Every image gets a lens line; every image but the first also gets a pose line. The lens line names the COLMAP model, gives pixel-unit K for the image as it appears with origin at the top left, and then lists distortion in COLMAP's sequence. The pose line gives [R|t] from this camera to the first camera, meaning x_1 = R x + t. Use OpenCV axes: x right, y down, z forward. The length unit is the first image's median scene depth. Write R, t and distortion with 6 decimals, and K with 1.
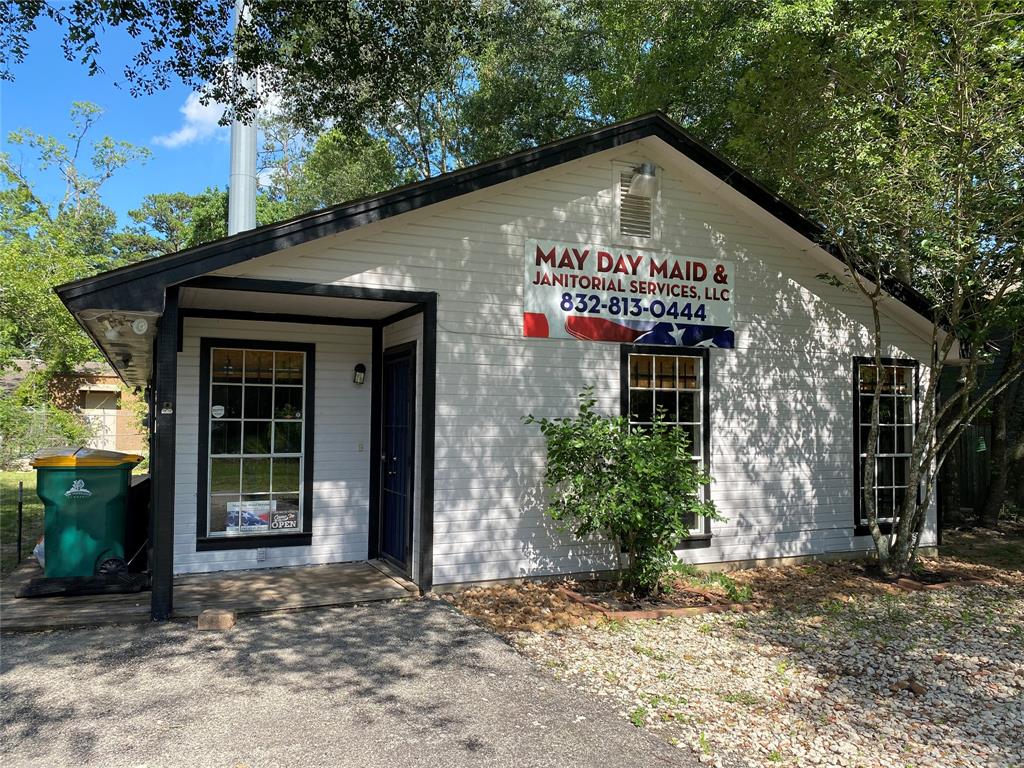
lens RADIAL K [[784.3, 0, 504.2], [0, 784.3, 387.3], [0, 0, 1]] dist [0.044975, -0.049254]
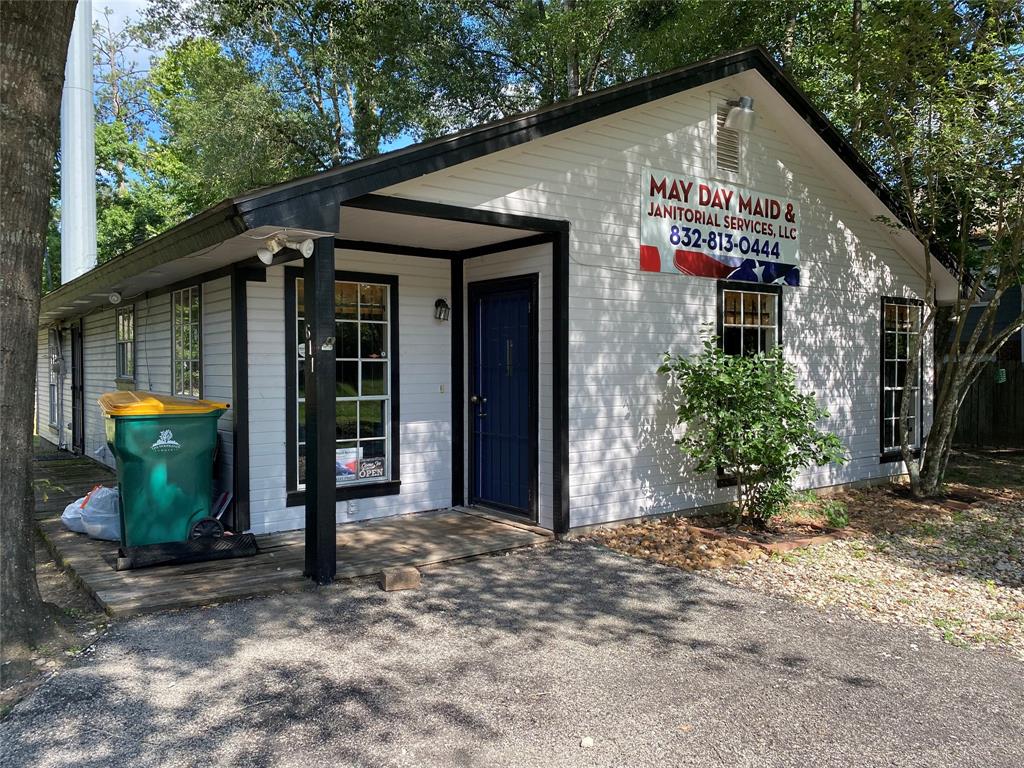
lens RADIAL K [[784.3, 0, 509.4], [0, 784.3, 375.0], [0, 0, 1]] dist [0.044975, -0.049254]
pose [[0.974718, -0.012947, 0.223064, -0.326231], [0.000783, 0.998512, 0.054533, 0.010388], [-0.223438, -0.052980, 0.973277, 0.079813]]
